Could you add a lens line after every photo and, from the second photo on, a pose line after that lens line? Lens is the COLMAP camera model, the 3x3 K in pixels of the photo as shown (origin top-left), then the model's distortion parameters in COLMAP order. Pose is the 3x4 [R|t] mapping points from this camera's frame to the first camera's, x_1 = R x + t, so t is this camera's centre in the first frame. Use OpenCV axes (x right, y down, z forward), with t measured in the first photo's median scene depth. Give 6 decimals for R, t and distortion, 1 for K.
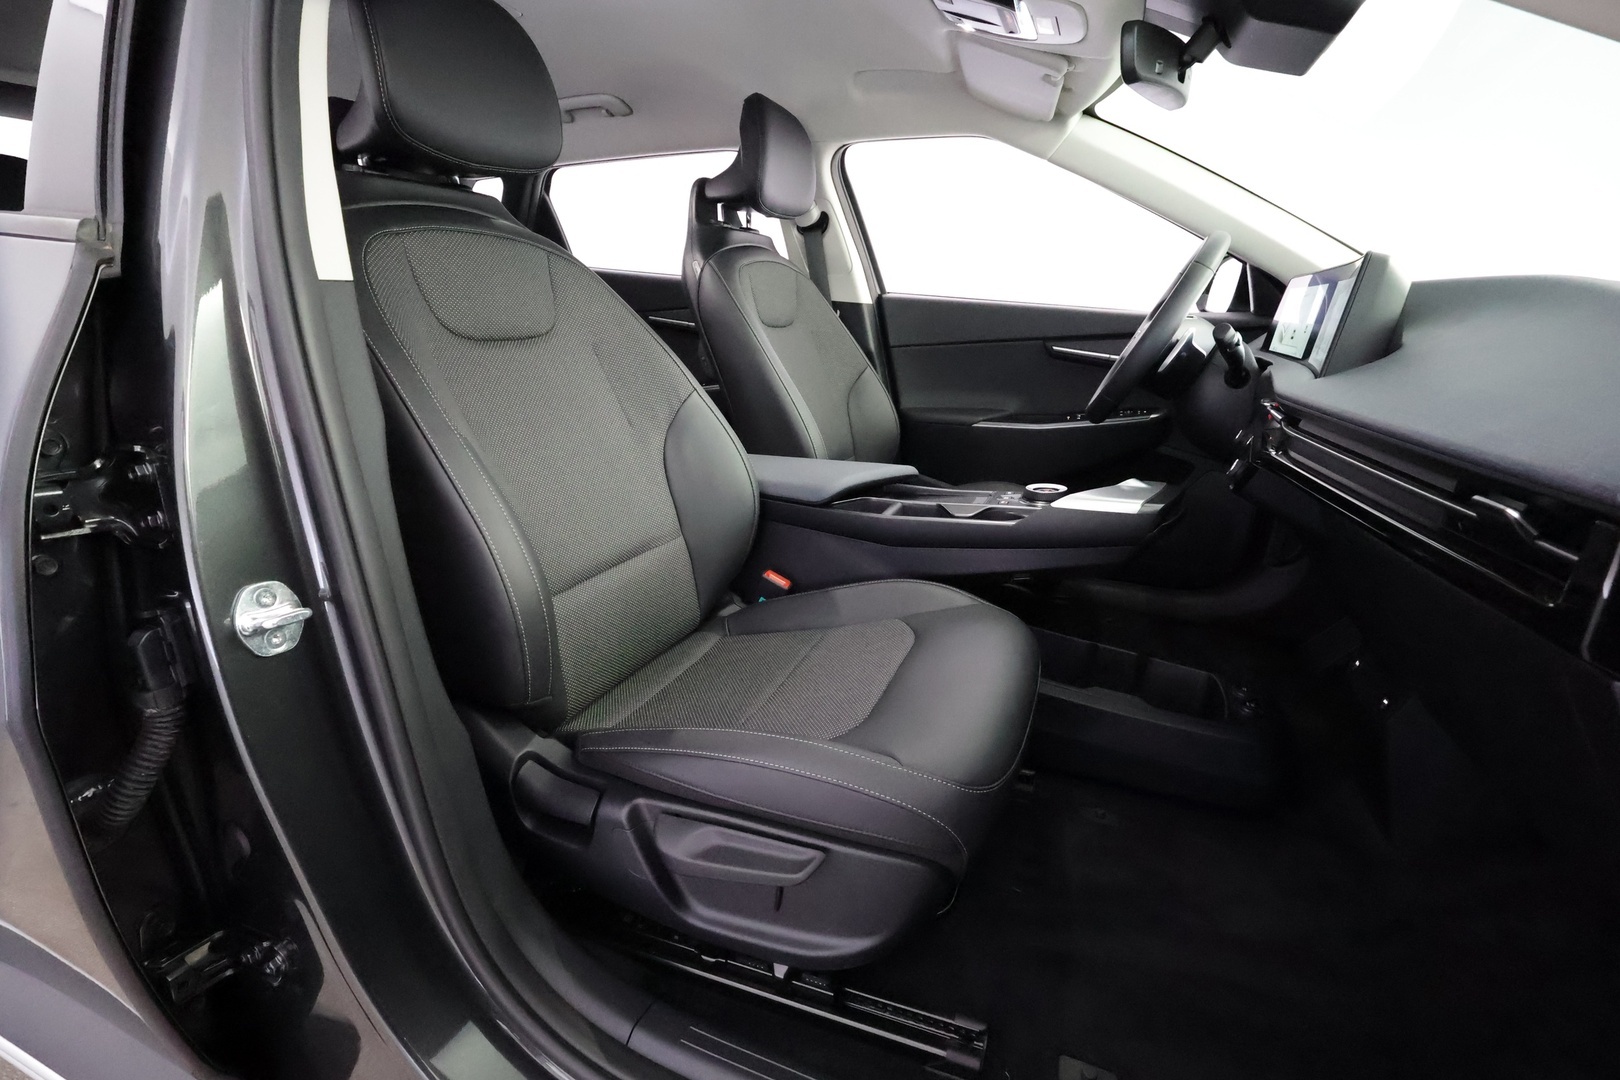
lens RADIAL K [[763.4, 0, 817.1], [0, 763.4, 540.5], [0, 0, 1]] dist [0.001295, 0.000870]
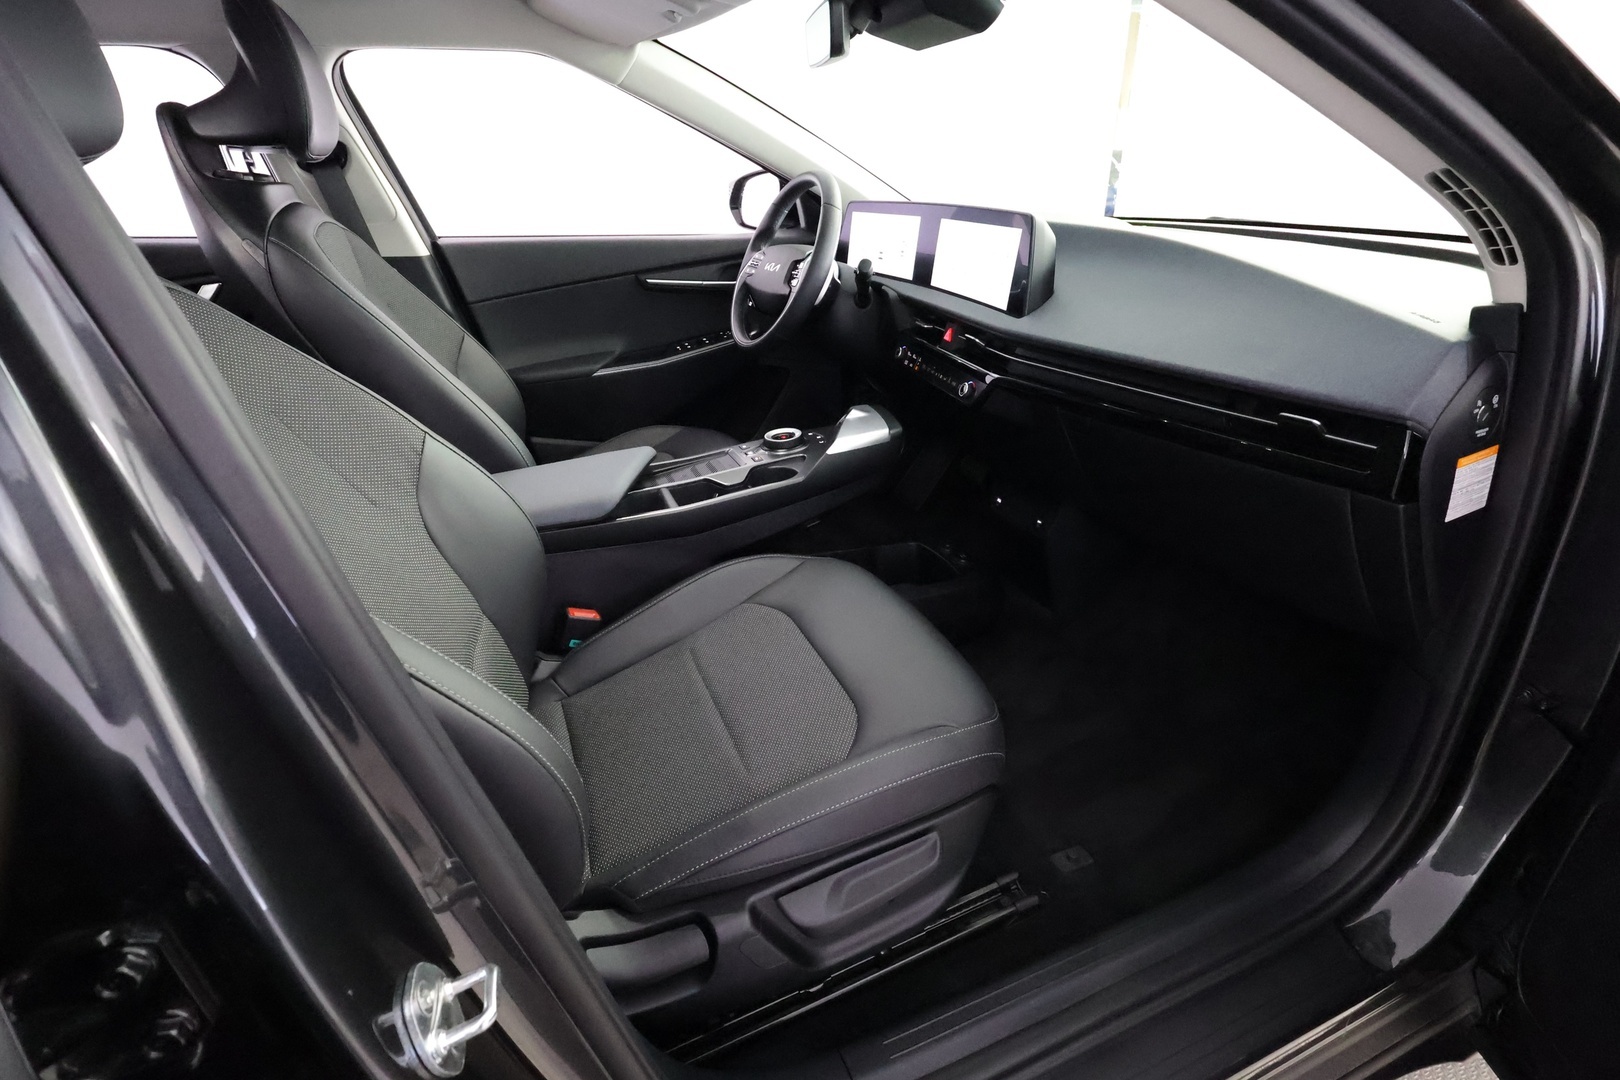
lens RADIAL K [[763.4, 0, 817.1], [0, 763.4, 540.5], [0, 0, 1]] dist [0.001295, 0.000870]
pose [[0.712299, -0.348741, 0.609106, -0.290849], [0.253961, 0.937084, 0.239536, -0.135989], [-0.654320, -0.015932, 0.756050, 0.120187]]
